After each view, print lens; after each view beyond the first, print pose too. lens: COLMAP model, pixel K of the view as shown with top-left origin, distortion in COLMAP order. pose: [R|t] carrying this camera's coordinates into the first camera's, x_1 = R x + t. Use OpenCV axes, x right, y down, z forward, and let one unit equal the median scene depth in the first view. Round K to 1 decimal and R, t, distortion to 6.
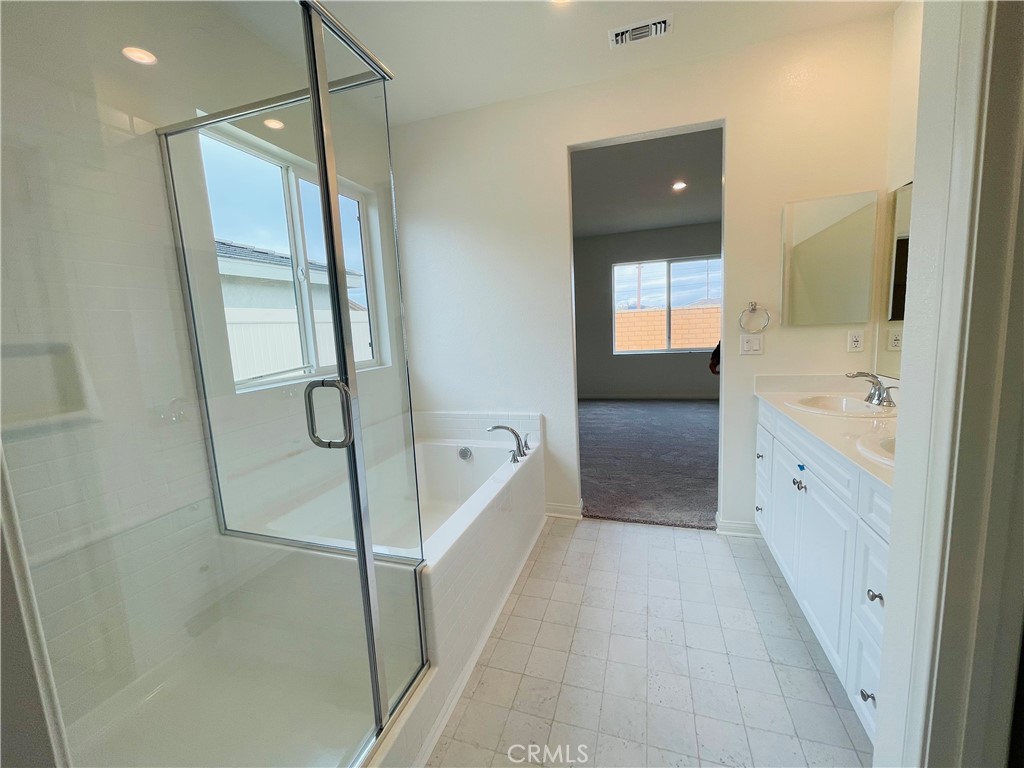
lens RADIAL K [[412.8, 0, 513.7], [0, 412.8, 380.5], [0, 0, 1]] dist [-0.001332, -0.000321]
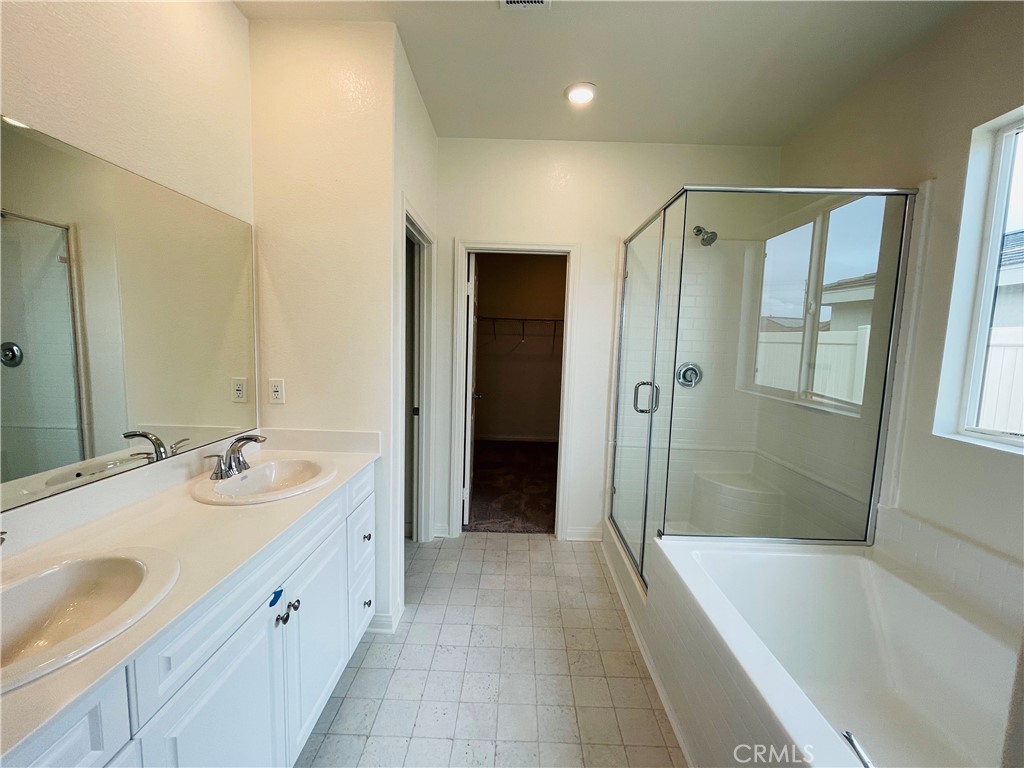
lens RADIAL K [[412.8, 0, 513.7], [0, 412.8, 380.5], [0, 0, 1]] dist [-0.001332, -0.000321]
pose [[-0.956498, 0.047224, -0.287892, 0.535057], [-0.021873, 0.972426, 0.232183, -0.313608], [0.290918, 0.228379, -0.929091, 1.752995]]
